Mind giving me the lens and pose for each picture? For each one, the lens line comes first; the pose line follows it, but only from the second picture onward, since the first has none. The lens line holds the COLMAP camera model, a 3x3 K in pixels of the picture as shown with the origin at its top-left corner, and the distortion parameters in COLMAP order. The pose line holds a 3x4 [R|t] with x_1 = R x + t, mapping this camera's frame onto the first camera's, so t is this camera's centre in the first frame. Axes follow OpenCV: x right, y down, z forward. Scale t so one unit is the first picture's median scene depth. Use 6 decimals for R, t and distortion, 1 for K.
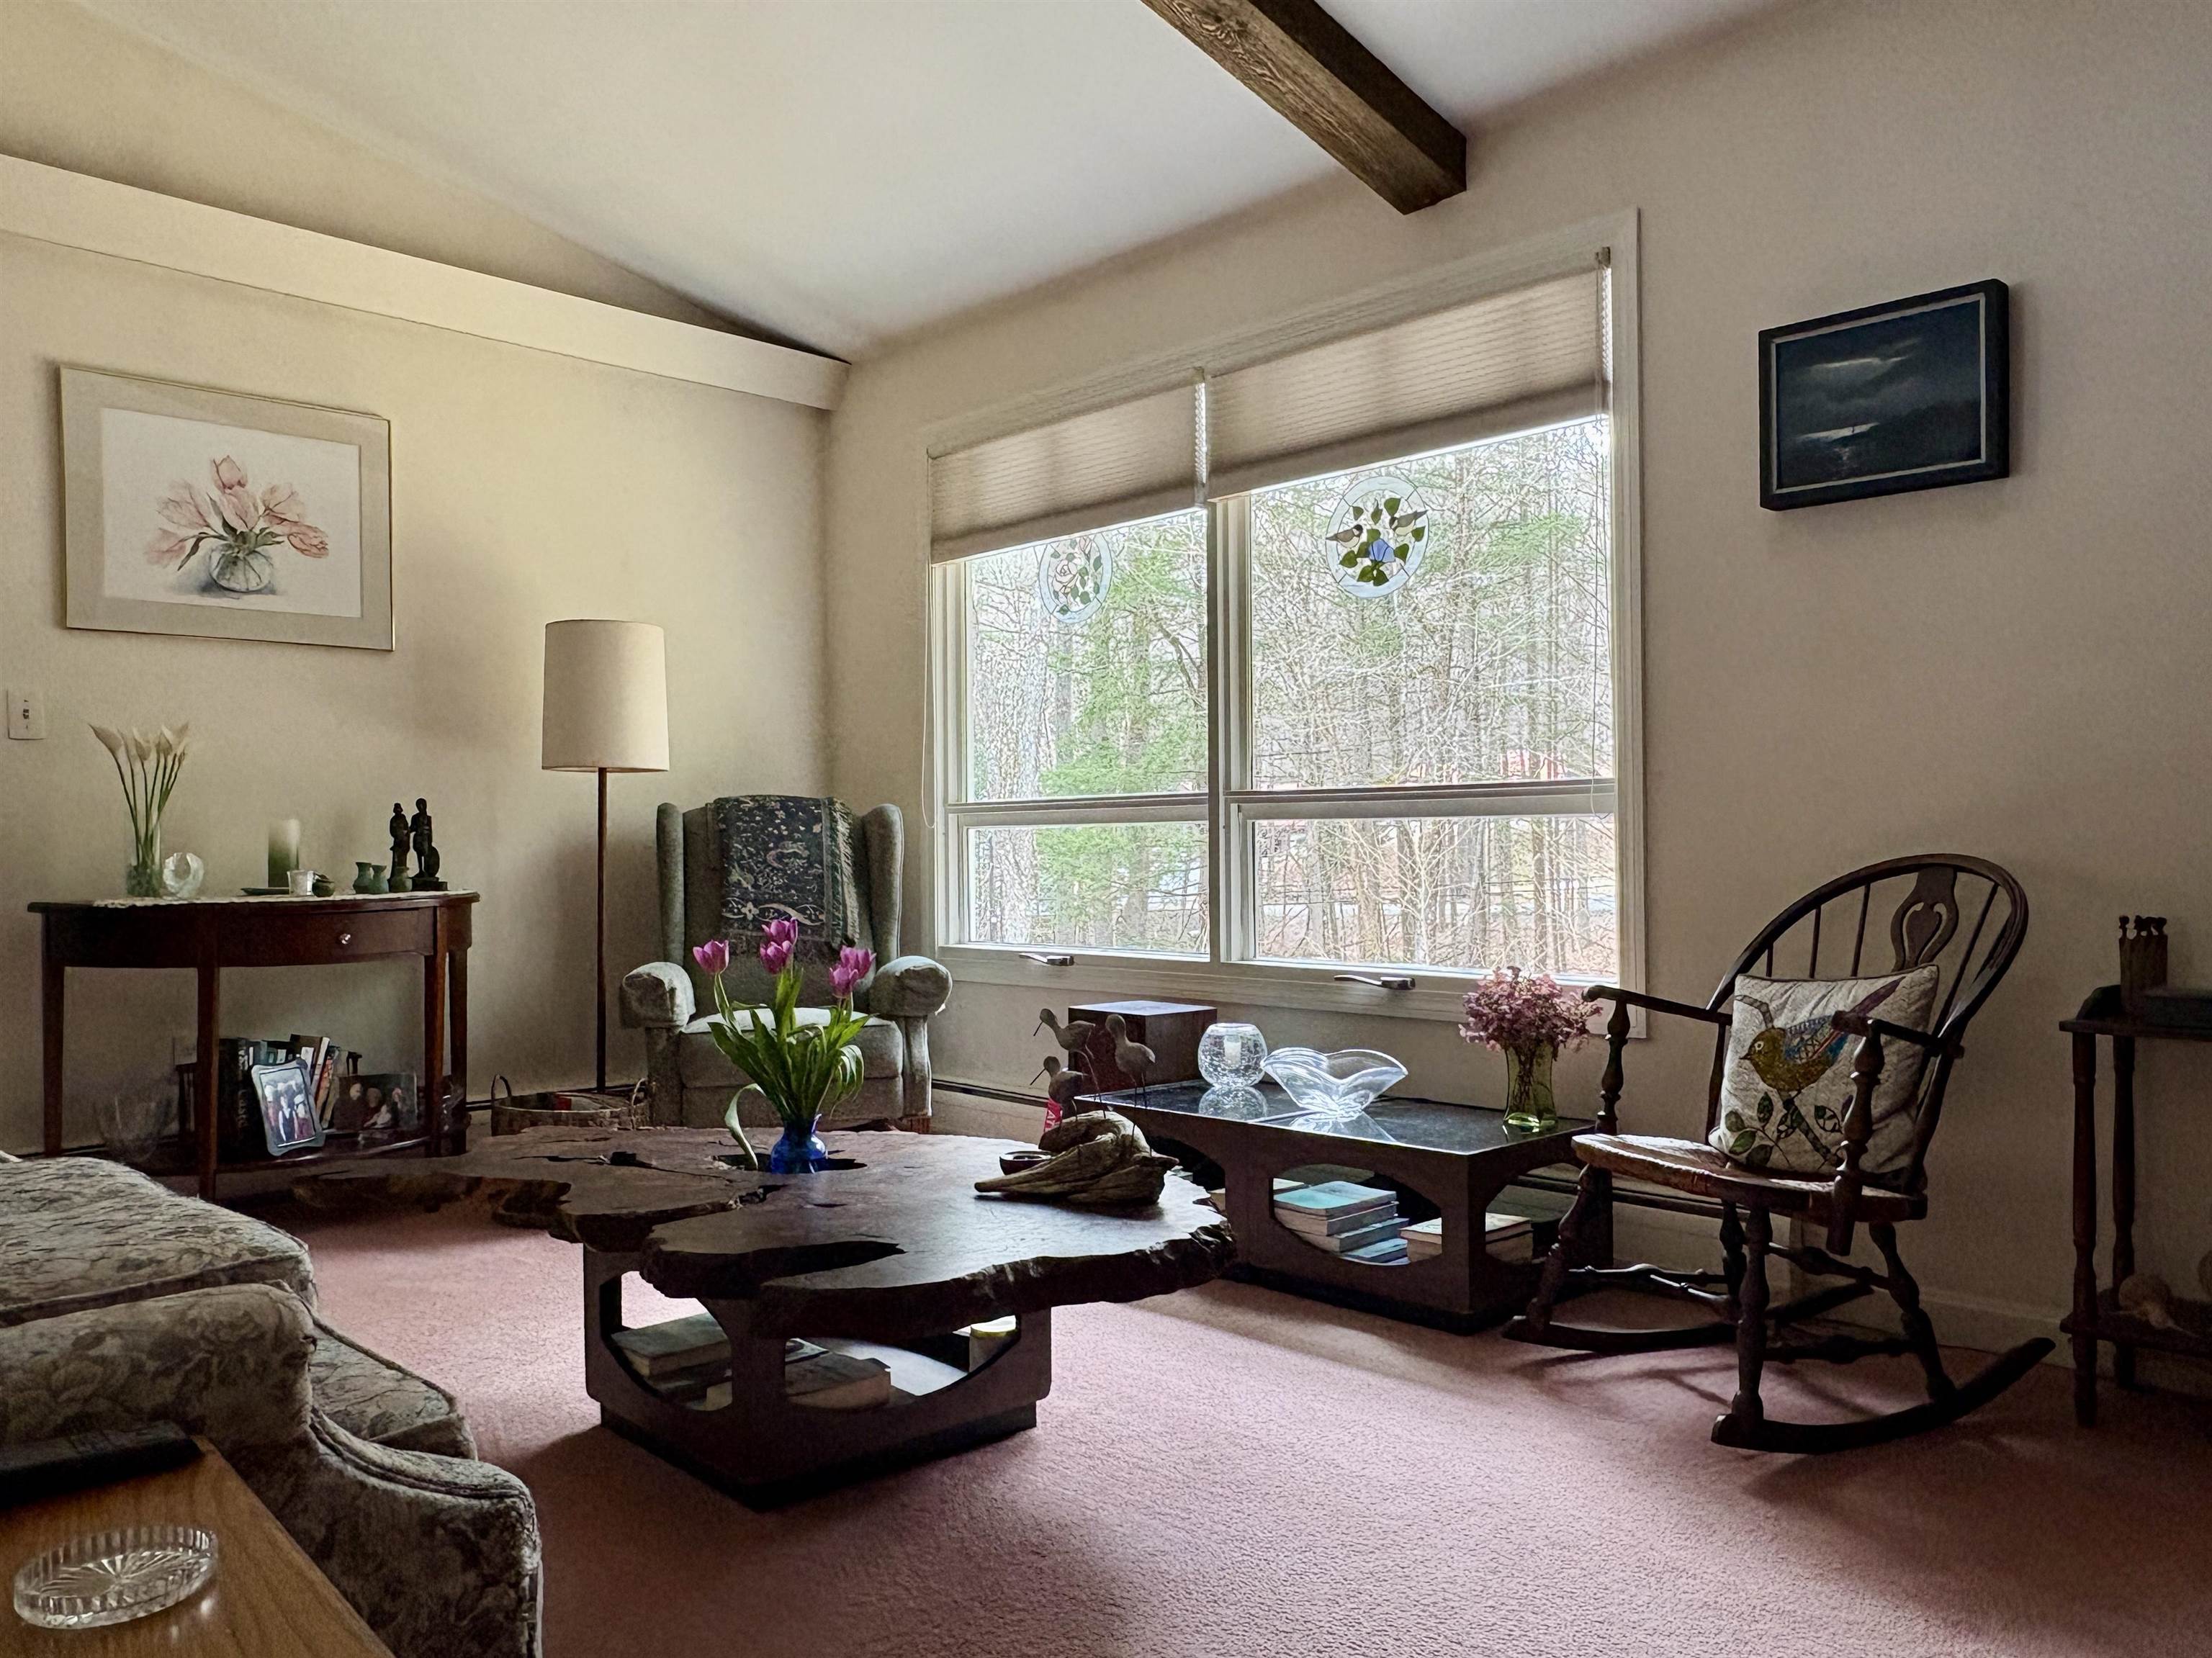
lens RADIAL K [[1589.6, 0, 1151.6], [0, 1589.6, 846.5], [0, 0, 1]] dist [-0.005480, -0.001804]
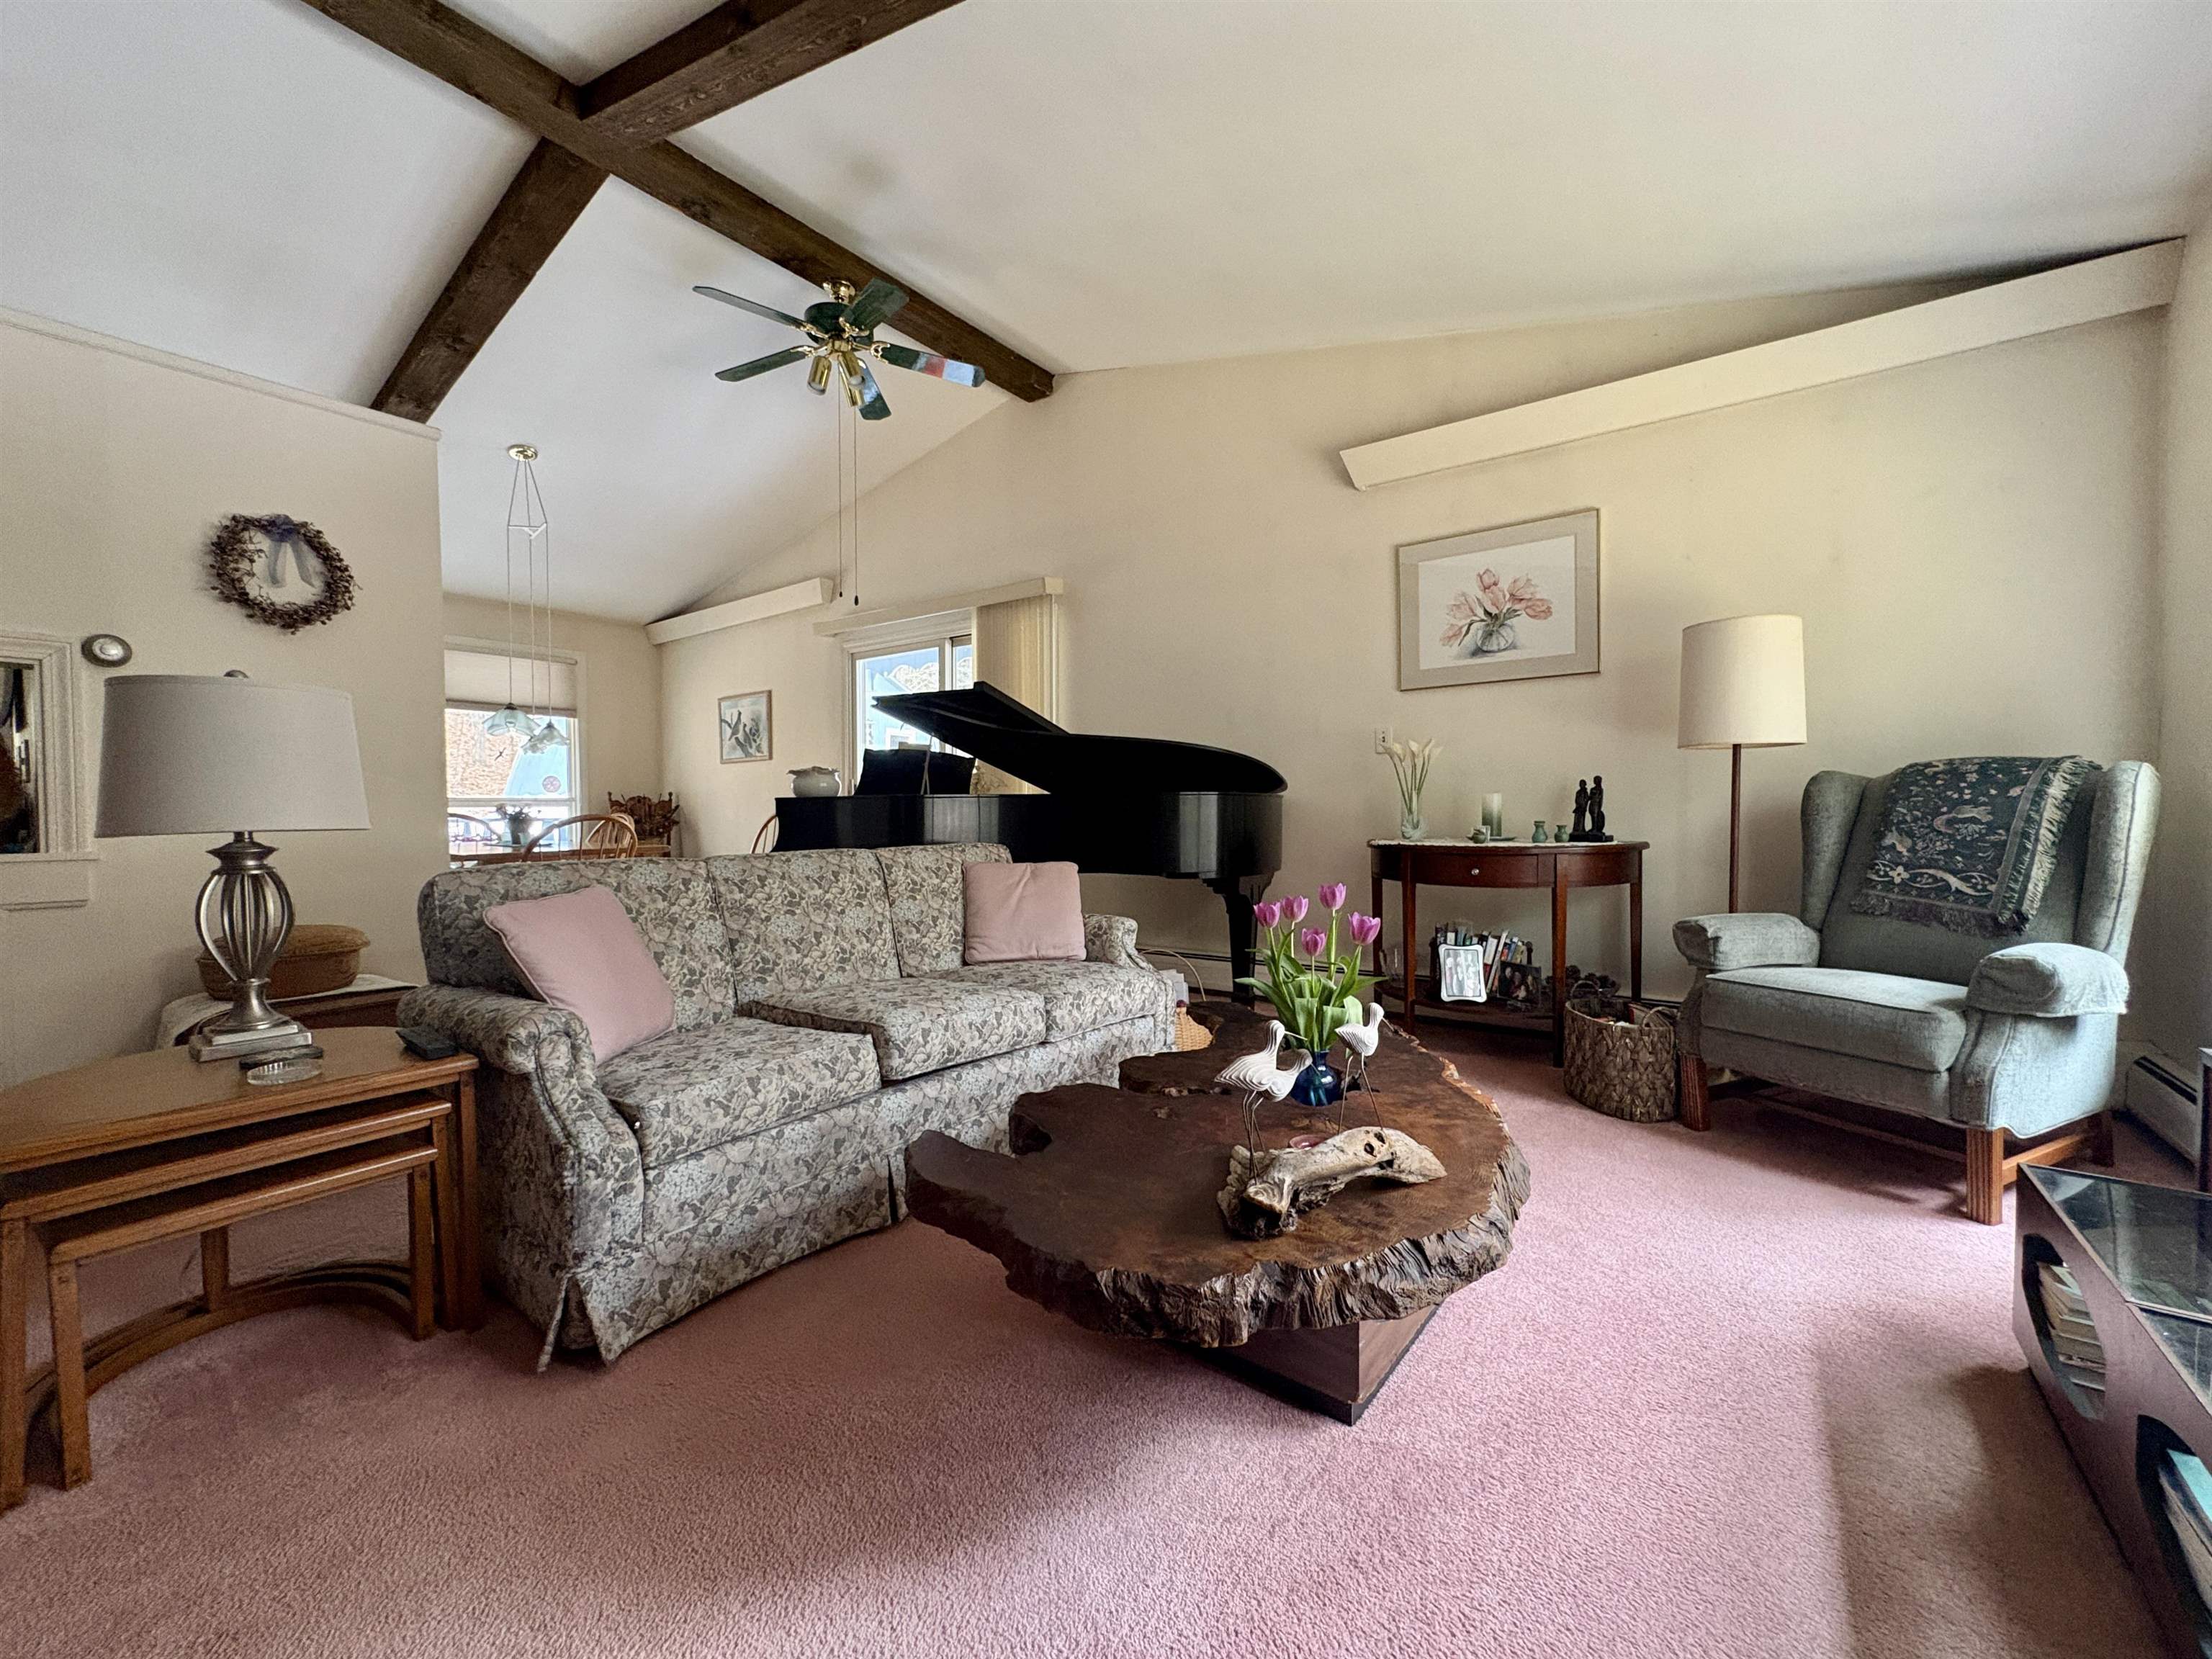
lens RADIAL K [[891.7, 0, 1111.5], [0, 891.7, 829.1], [0, 0, 1]] dist [-0.001890, -0.000077]
pose [[0.146990, 0.030797, -0.988658, 0.265382], [0.009351, 0.999427, 0.032523, -0.013260], [0.989094, -0.014026, 0.146617, 0.473267]]
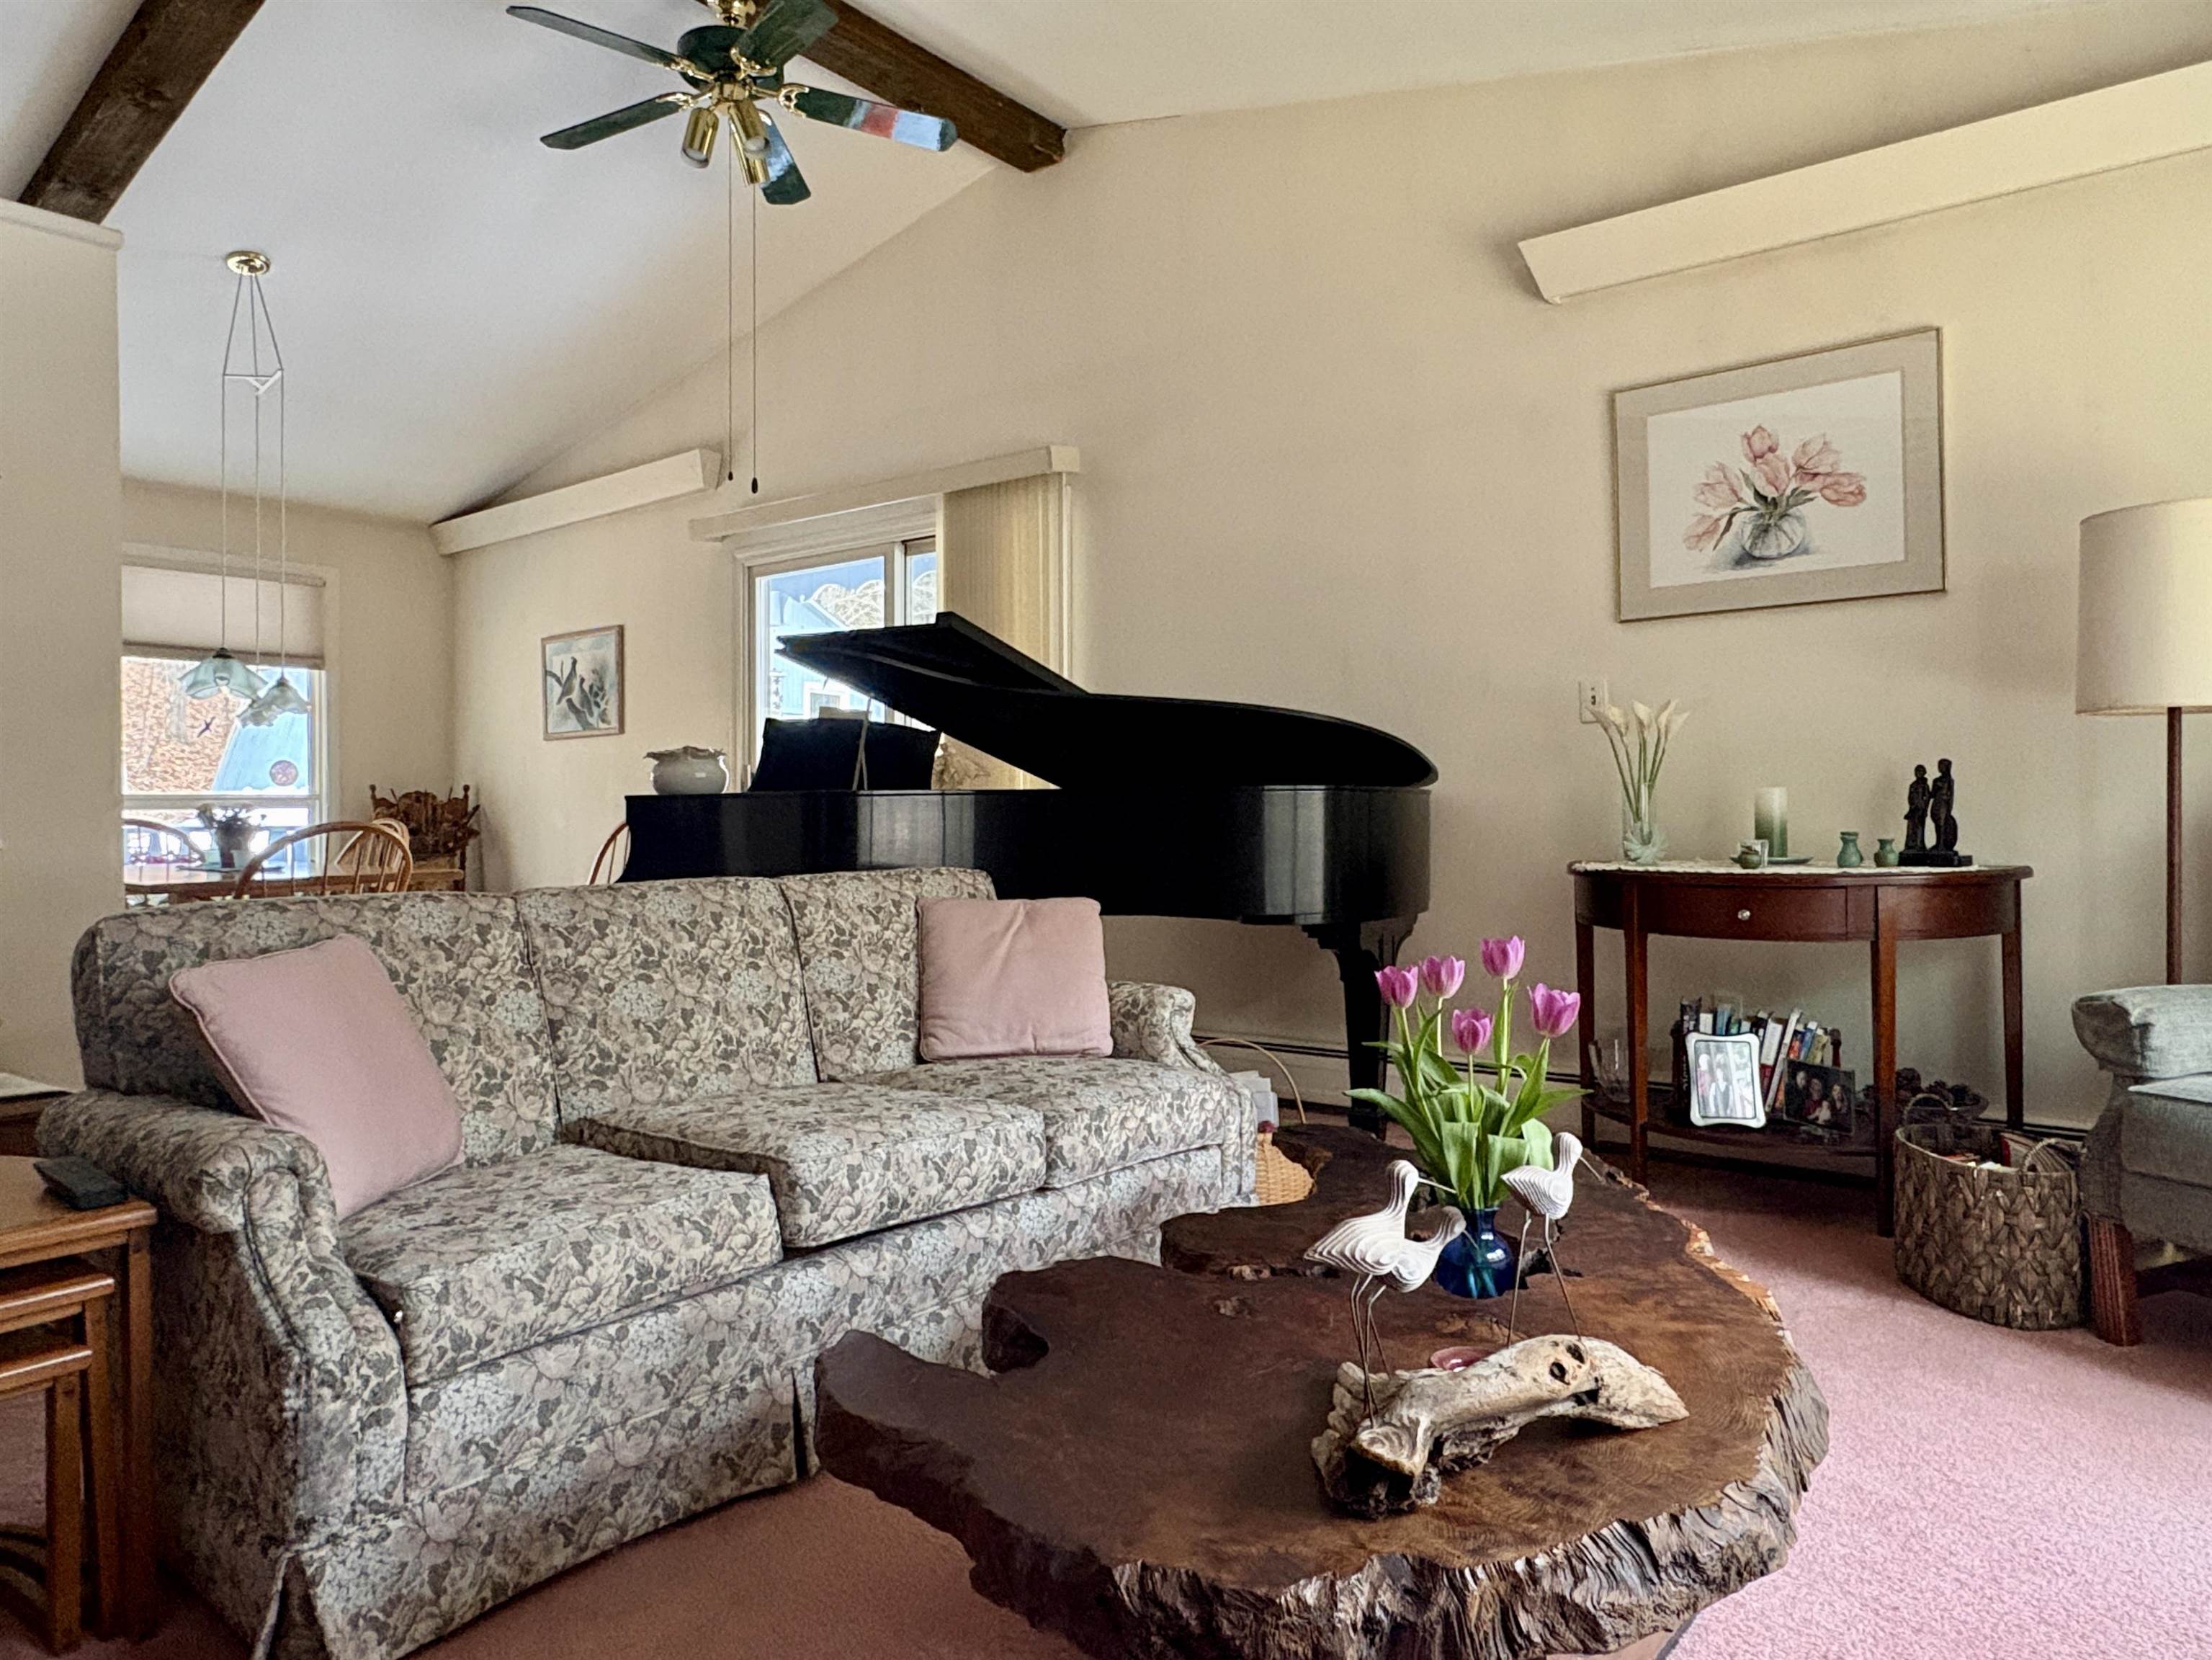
lens RADIAL K [[1426.4, 0, 1109.7], [0, 1426.4, 801.4], [0, 0, 1]] dist [-0.002581, 0.001572]
pose [[0.110337, 0.003348, -0.993889, 0.268503], [0.010794, 0.999931, 0.004567, -0.015929], [0.993836, -0.011232, 0.110293, 0.477872]]
